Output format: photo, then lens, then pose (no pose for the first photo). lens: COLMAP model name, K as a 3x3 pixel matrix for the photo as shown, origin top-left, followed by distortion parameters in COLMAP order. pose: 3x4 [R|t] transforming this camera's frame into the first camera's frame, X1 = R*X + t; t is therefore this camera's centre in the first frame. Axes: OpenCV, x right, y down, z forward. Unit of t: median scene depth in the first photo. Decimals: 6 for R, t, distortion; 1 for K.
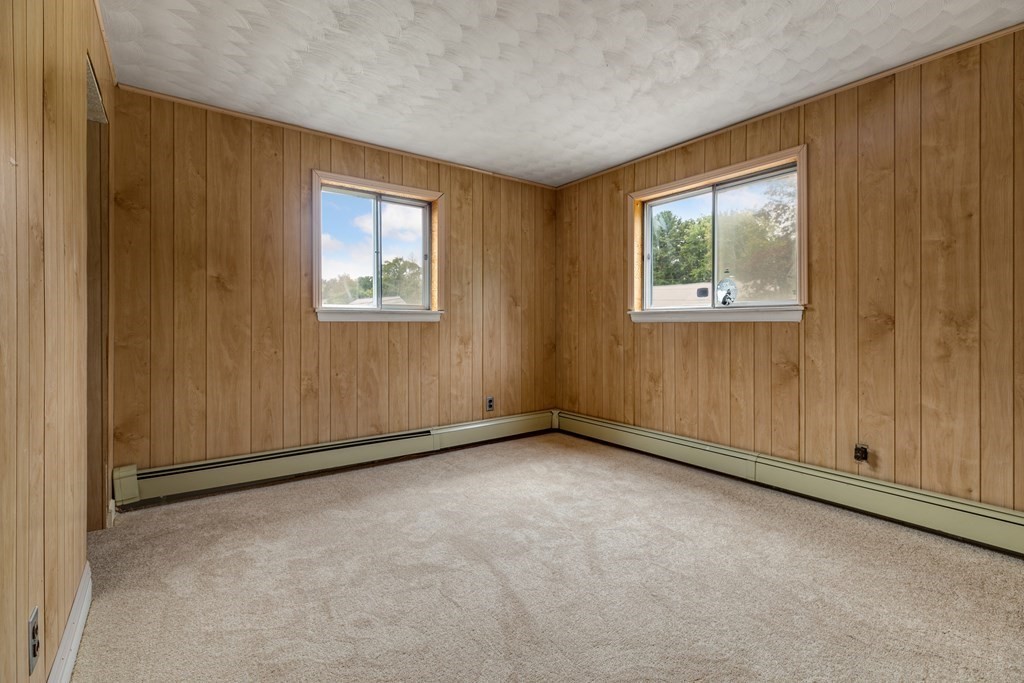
lens RADIAL K [[459.5, 0, 517.5], [0, 459.5, 332.6], [0, 0, 1]] dist [0.007129, -0.001037]
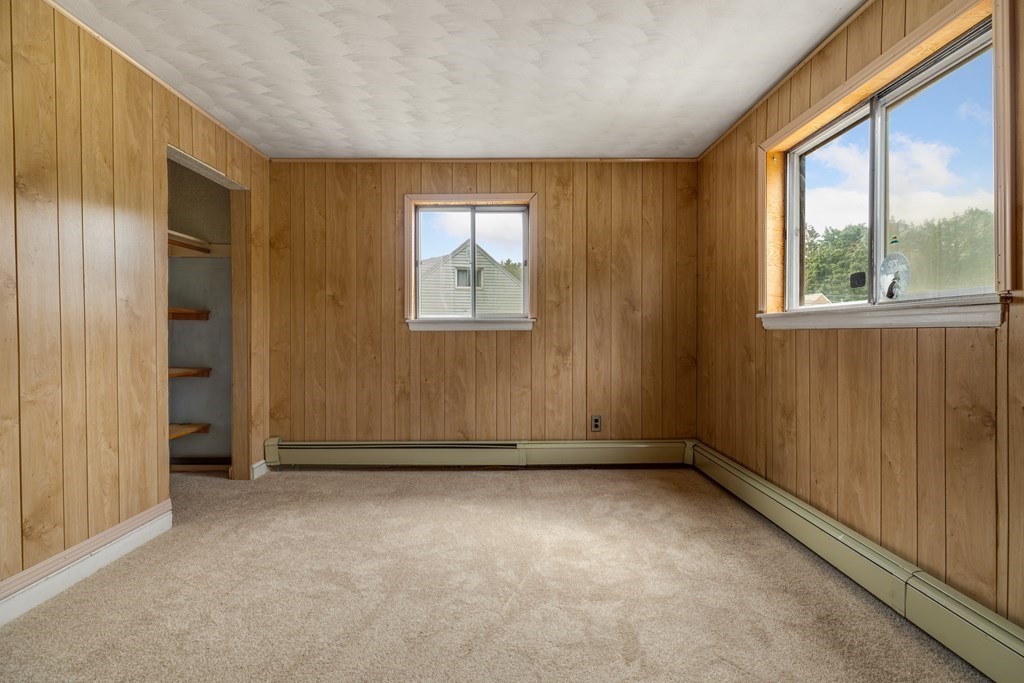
lens RADIAL K [[459.5, 0, 515.3], [0, 459.5, 341.1], [0, 0, 1]] dist [0.007129, -0.001037]
pose [[0.807074, 0.008334, -0.590392, 0.416152], [-0.007244, 0.999965, 0.004214, -0.005844], [0.590406, 0.000876, 0.807106, 0.252091]]
